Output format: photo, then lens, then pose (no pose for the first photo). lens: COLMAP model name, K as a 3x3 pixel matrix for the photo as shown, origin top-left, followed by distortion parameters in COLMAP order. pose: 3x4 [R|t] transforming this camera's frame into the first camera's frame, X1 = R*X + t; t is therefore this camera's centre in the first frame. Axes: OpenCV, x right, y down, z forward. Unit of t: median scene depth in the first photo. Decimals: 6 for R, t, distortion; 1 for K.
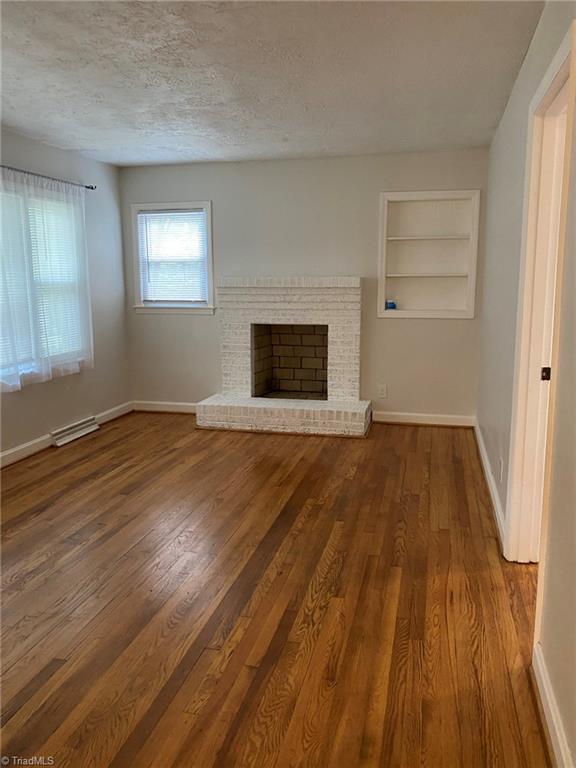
lens RADIAL K [[580.4, 0, 294.0], [0, 580.4, 385.0], [0, 0, 1]] dist [0.024148, -0.016405]
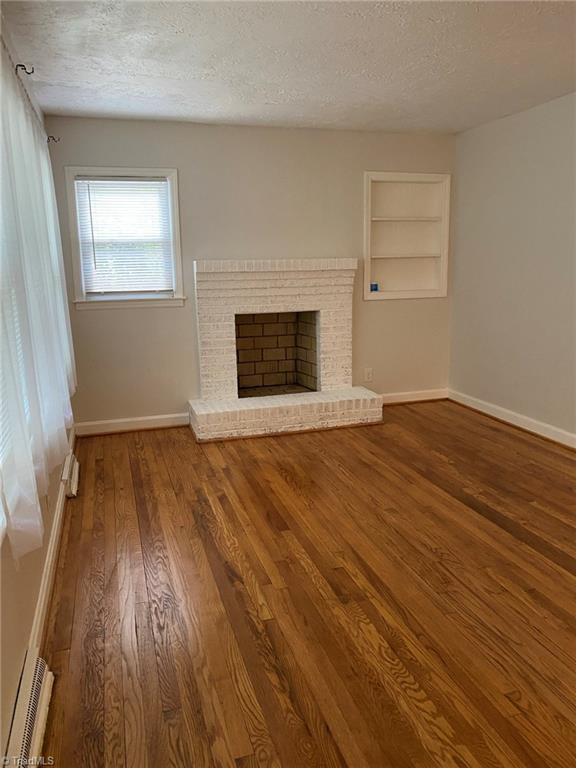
lens RADIAL K [[580.4, 0, 288.7], [0, 580.4, 384.4], [0, 0, 1]] dist [0.024148, -0.016405]
pose [[0.865871, -0.115104, 0.486846, -0.465504], [0.108277, 0.993222, 0.042251, -0.030689], [-0.488409, 0.016131, 0.872466, 0.213908]]
